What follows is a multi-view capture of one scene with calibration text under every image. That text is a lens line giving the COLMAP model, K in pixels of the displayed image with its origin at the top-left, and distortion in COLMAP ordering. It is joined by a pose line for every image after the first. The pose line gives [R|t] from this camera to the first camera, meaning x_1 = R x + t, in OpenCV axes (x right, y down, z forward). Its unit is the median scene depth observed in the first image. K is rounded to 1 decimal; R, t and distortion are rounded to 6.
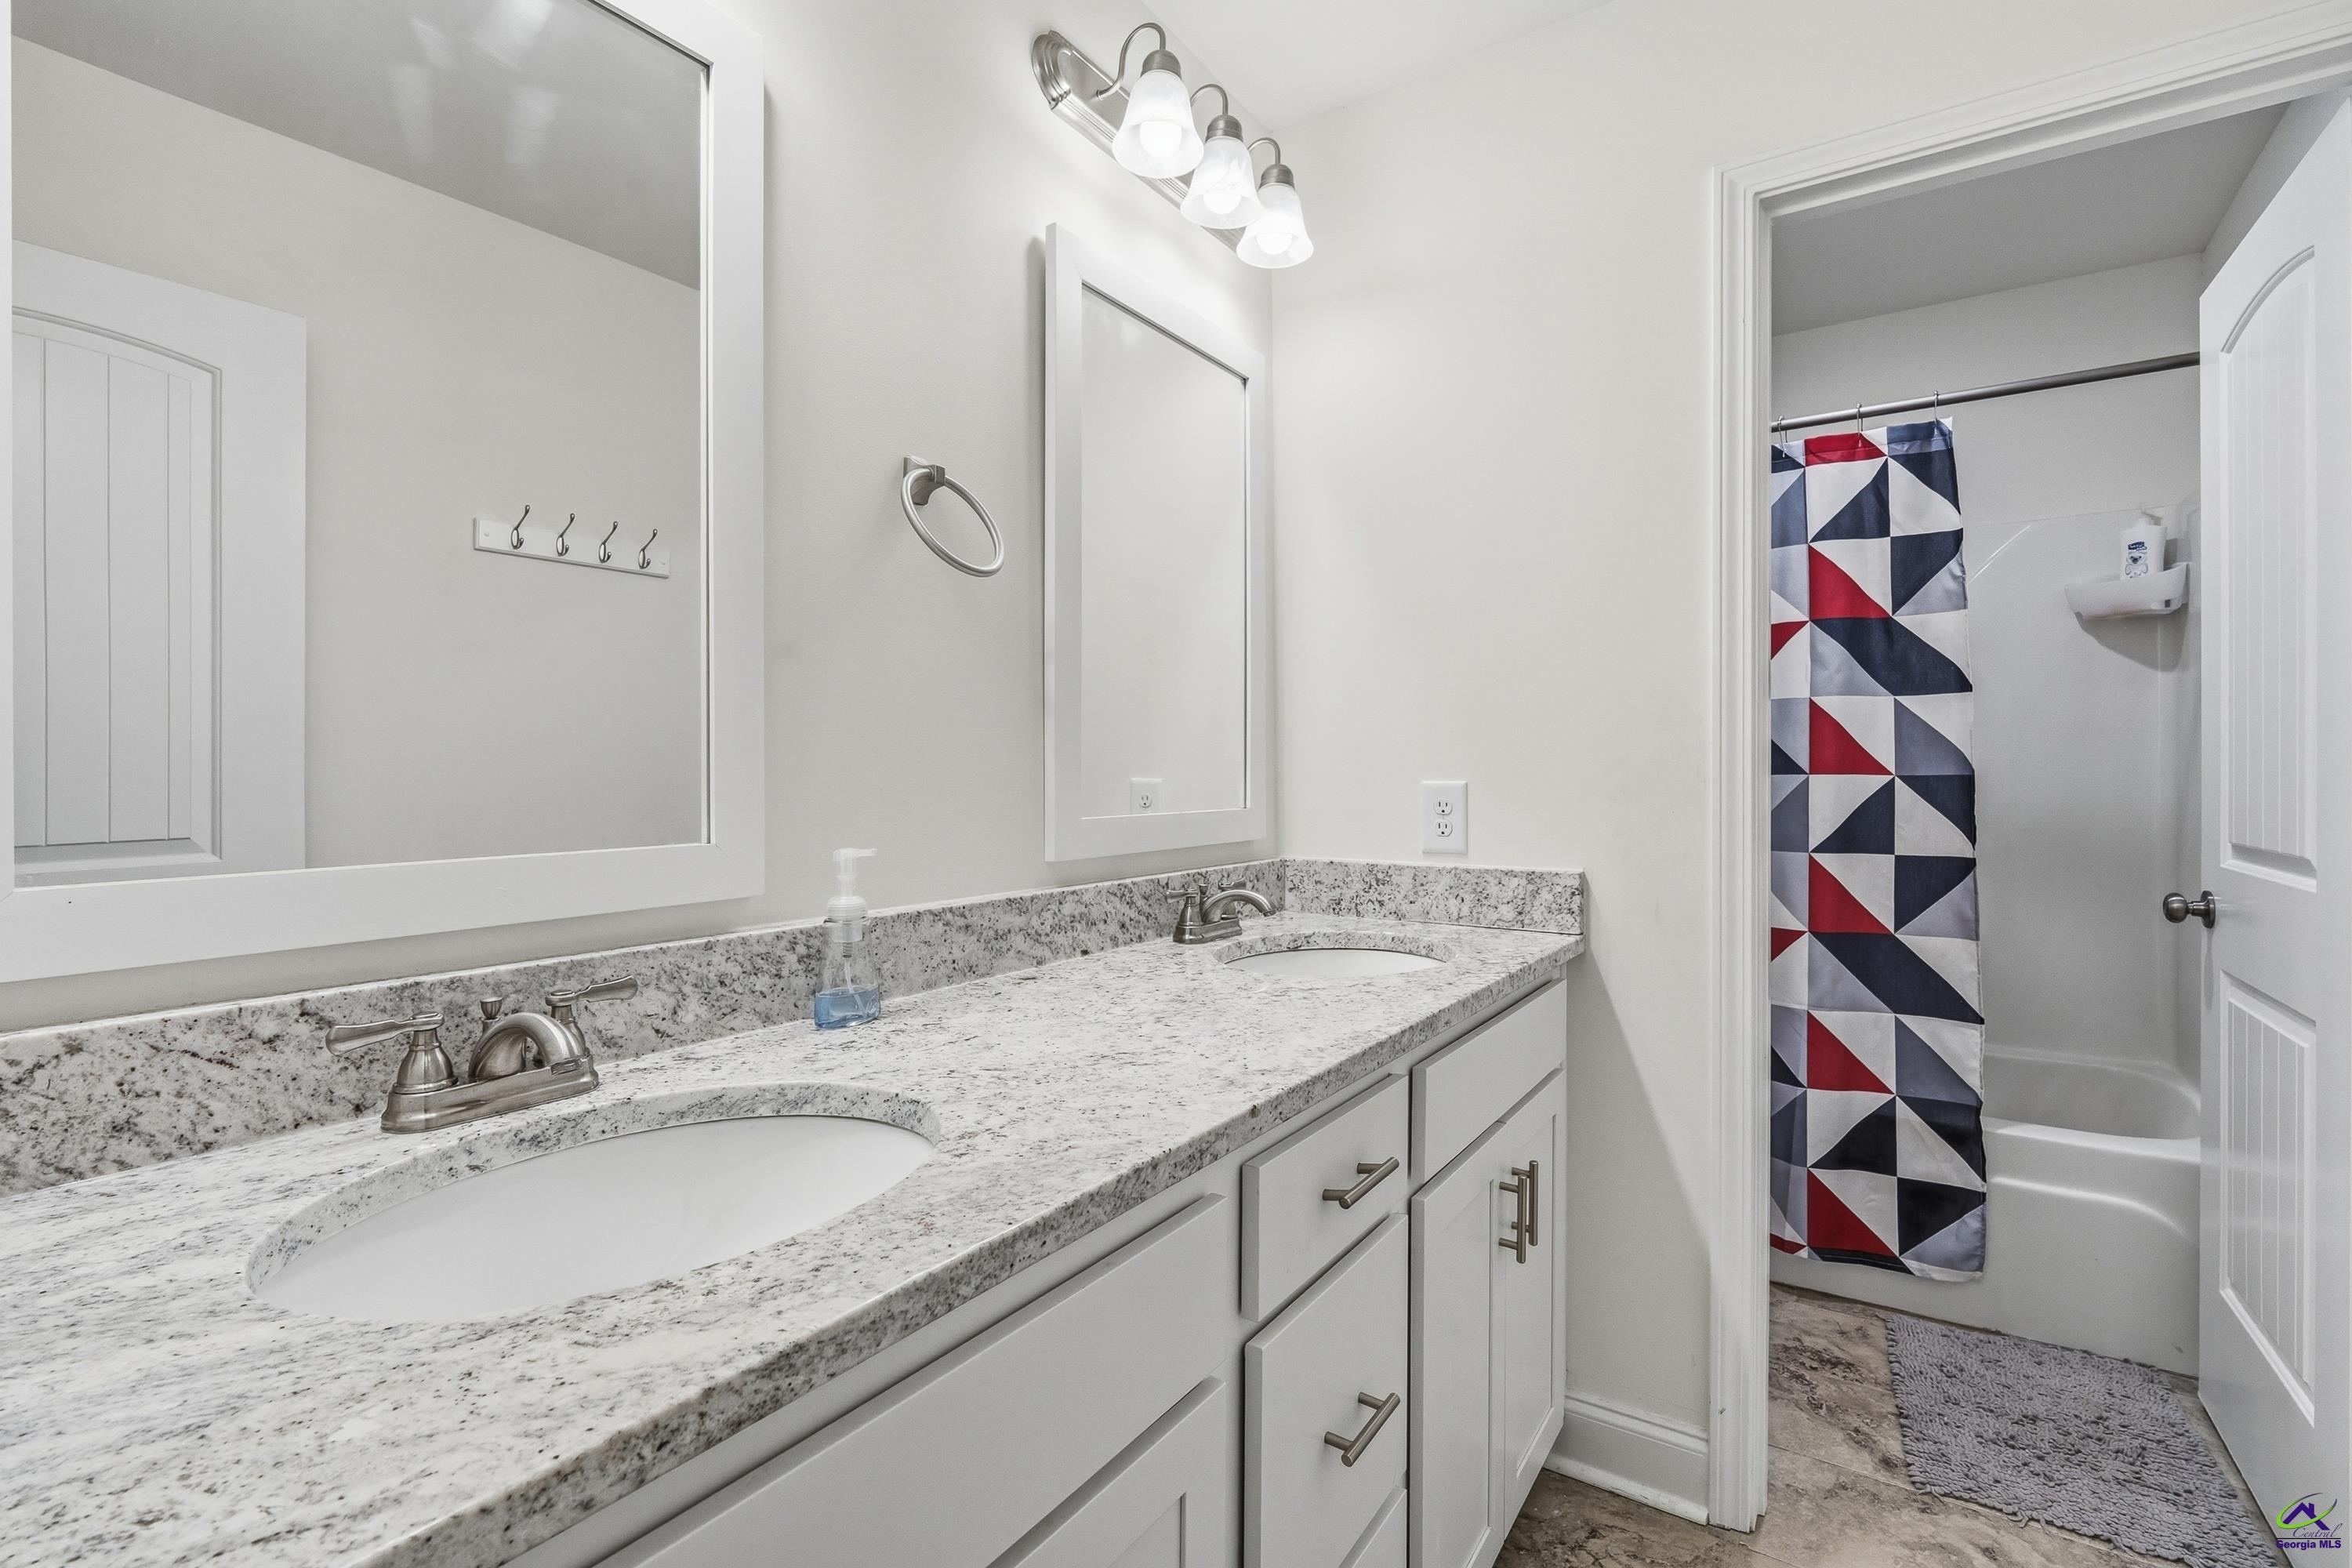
lens RADIAL K [[1063.6, 0, 1159.0], [0, 1063.6, 775.8], [0, 0, 1]] dist [-0.008790, -0.000458]
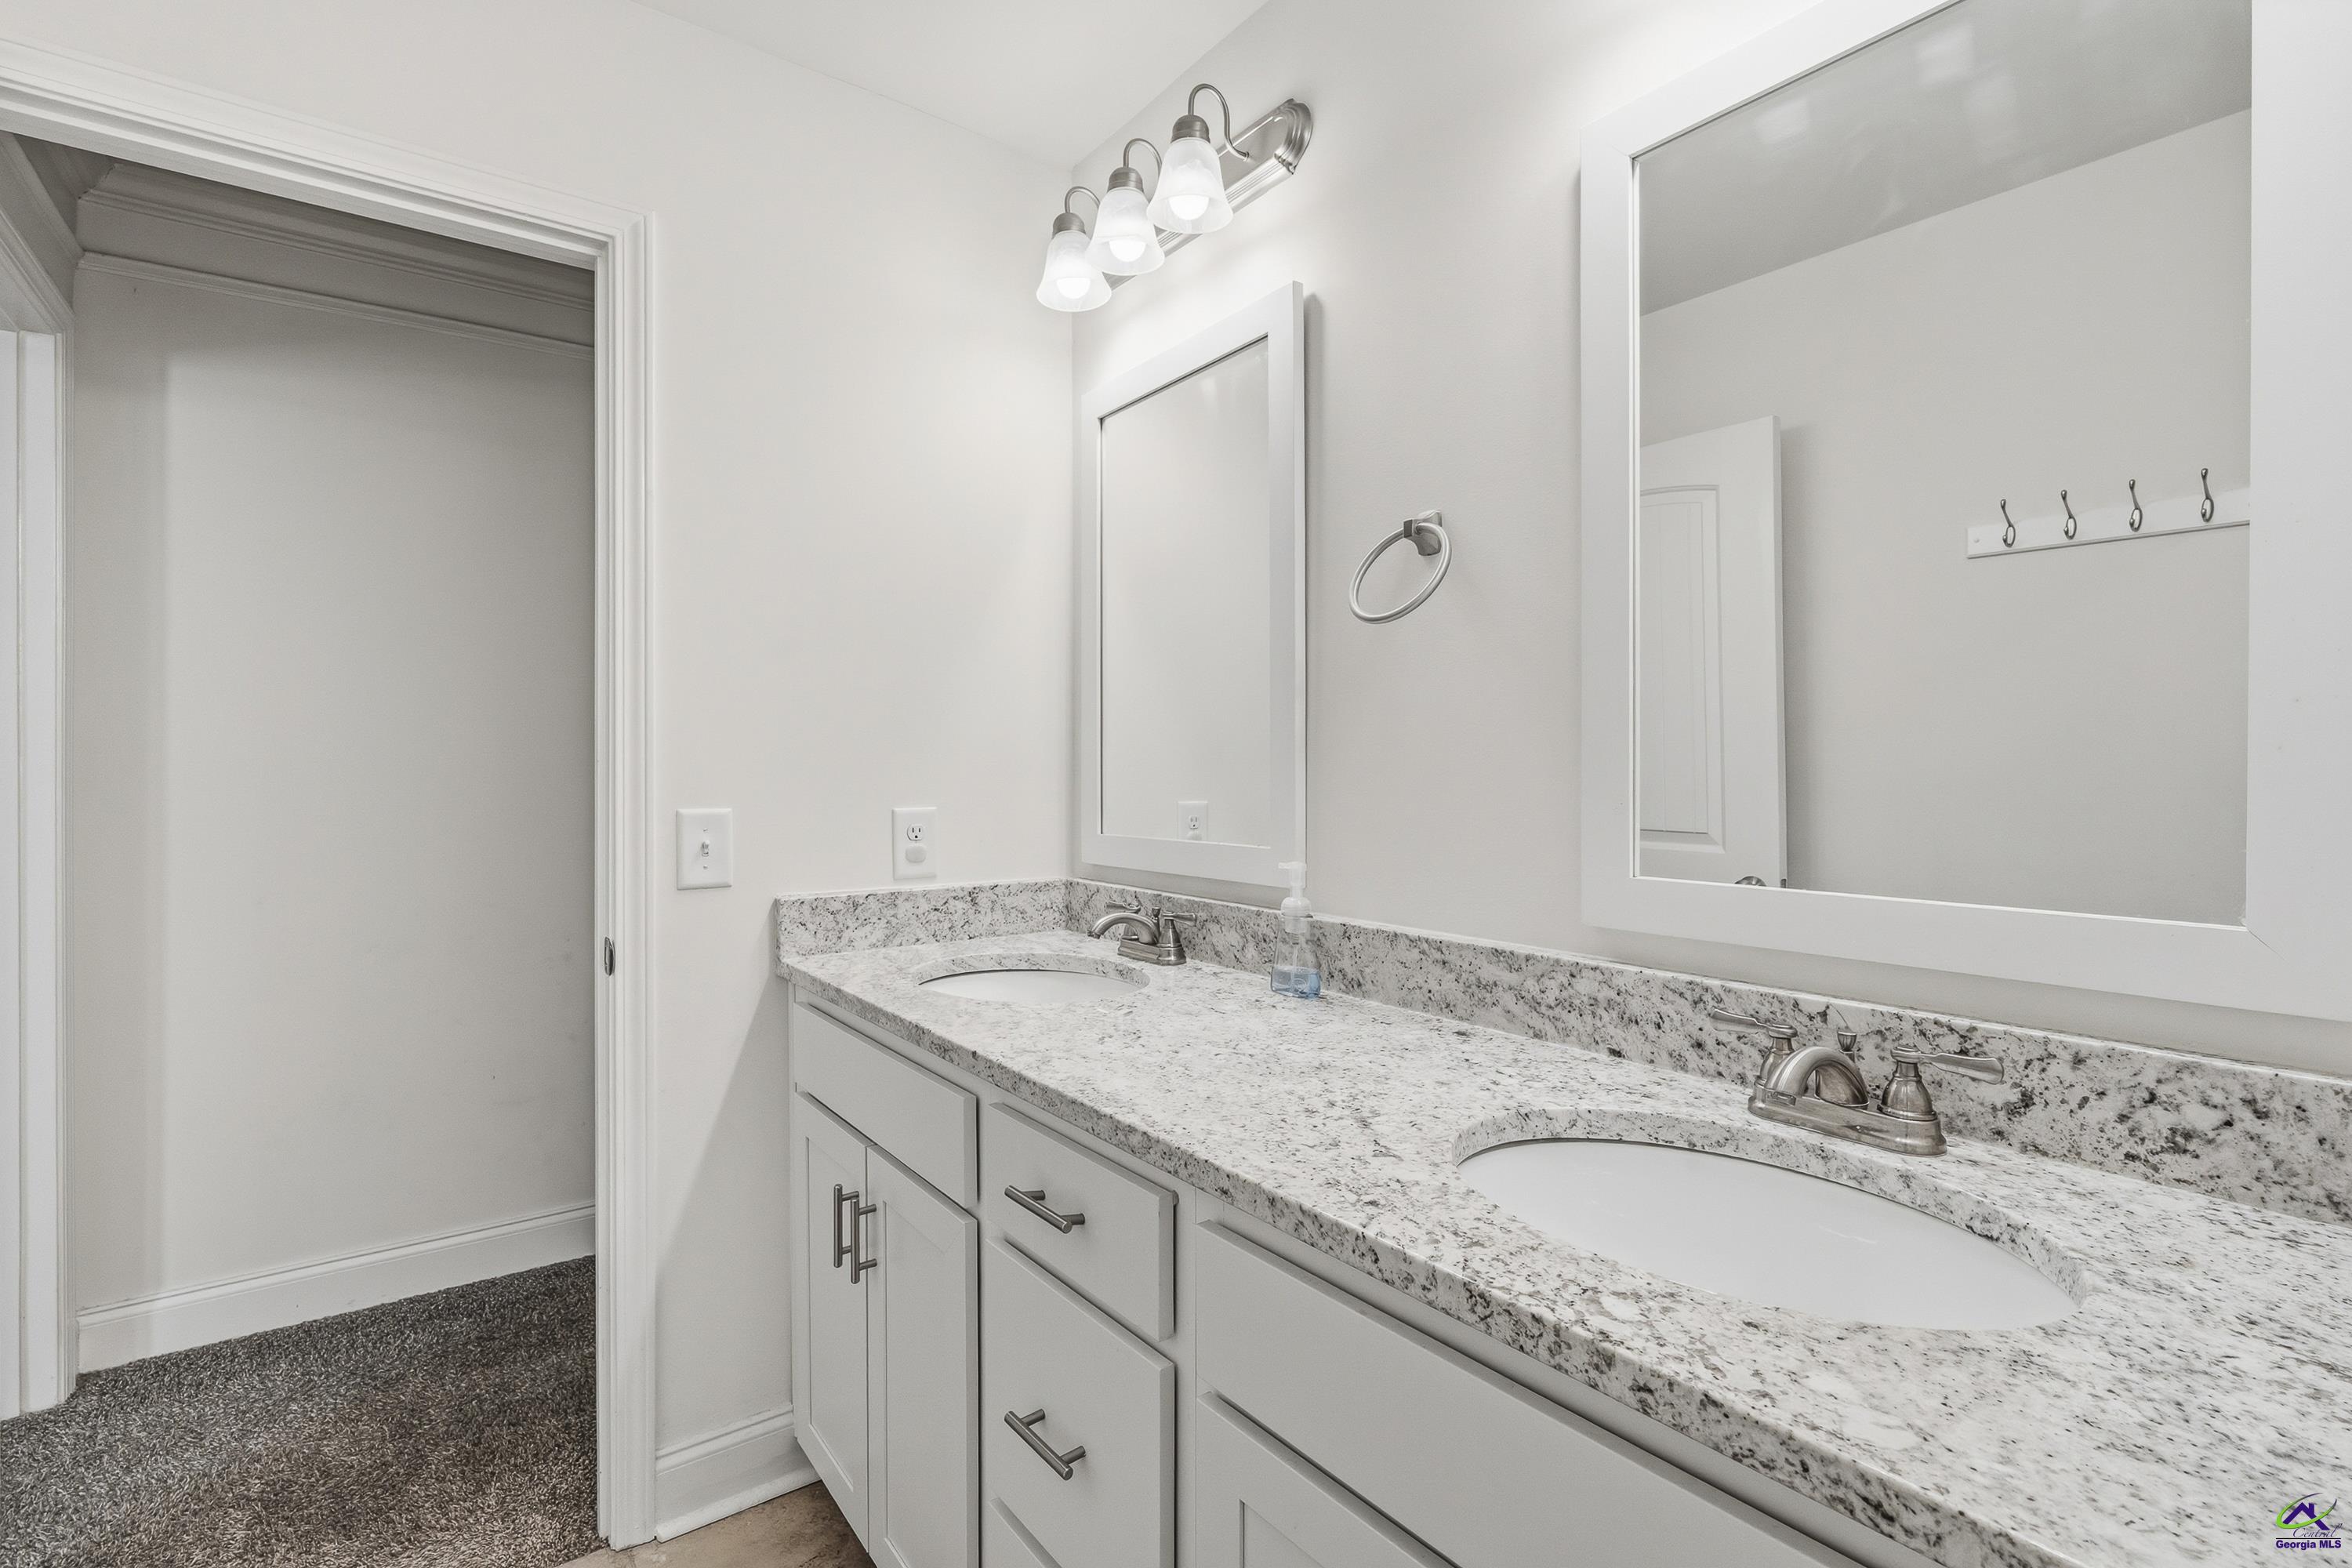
lens RADIAL K [[1063.6, 0, 1184.4], [0, 1063.6, 778.9], [0, 0, 1]] dist [-0.008790, -0.000458]
pose [[-0.300636, 0.007663, -0.953708, 0.801008], [-0.007556, 0.999917, 0.010416, -0.037094], [0.953709, 0.010338, -0.300553, 1.010520]]
